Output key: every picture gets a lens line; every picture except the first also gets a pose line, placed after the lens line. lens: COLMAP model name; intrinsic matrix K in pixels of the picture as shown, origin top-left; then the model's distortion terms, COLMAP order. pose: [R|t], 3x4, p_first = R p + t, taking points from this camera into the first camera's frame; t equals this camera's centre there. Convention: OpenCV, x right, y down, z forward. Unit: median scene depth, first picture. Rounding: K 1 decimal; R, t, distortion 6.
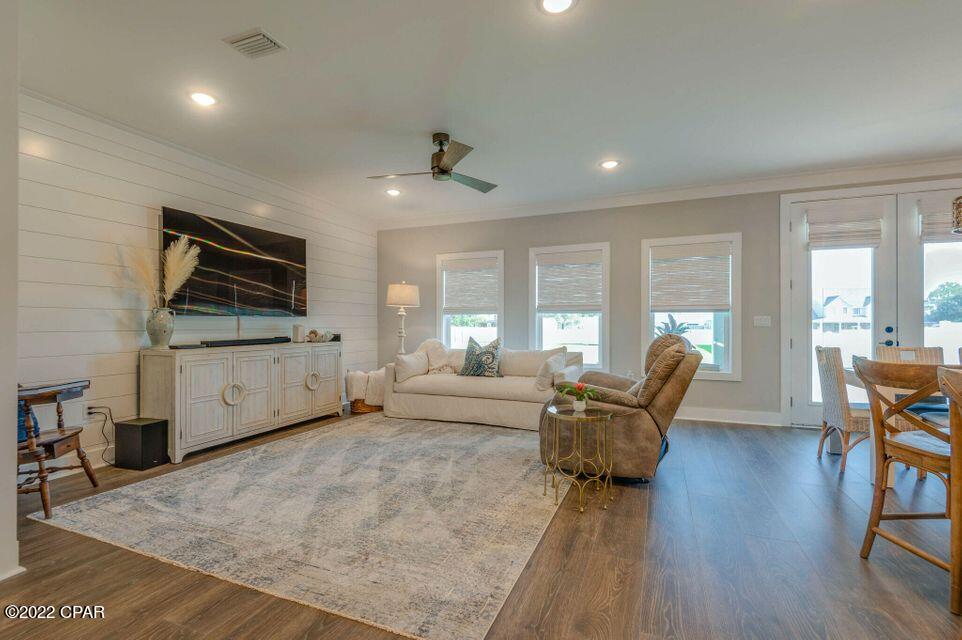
lens RADIAL K [[432.7, 0, 475.2], [0, 432.7, 325.2], [0, 0, 1]] dist [0.005556, -0.007509]
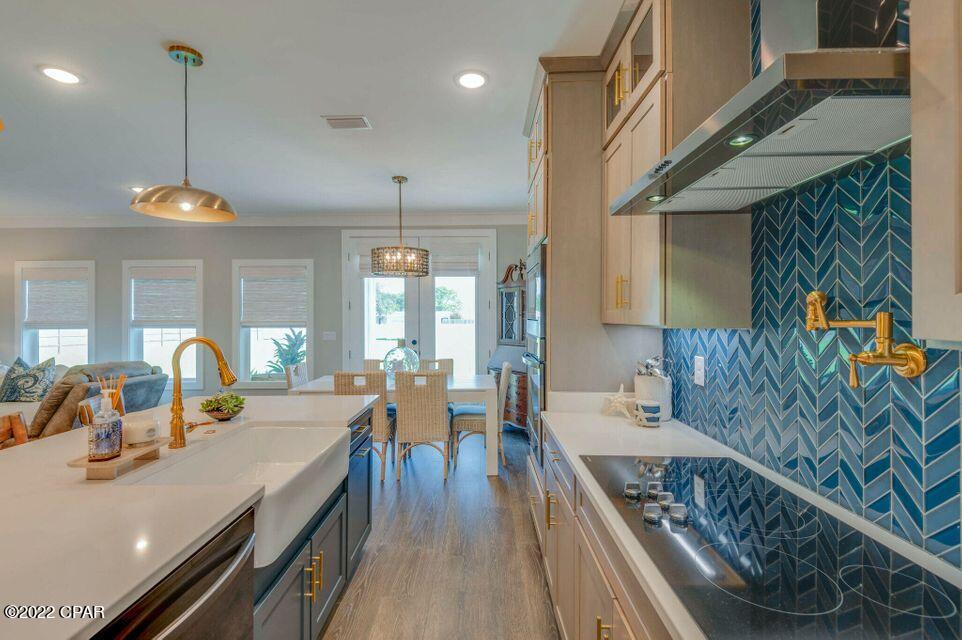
lens RADIAL K [[432.7, 0, 484.4], [0, 432.7, 317.5], [0, 0, 1]] dist [0.005556, -0.007509]
pose [[0.917654, -0.005397, 0.397344, 0.596260], [0.005958, 0.999982, -0.000179, -0.058467], [-0.397336, 0.002531, 0.917670, -0.249296]]
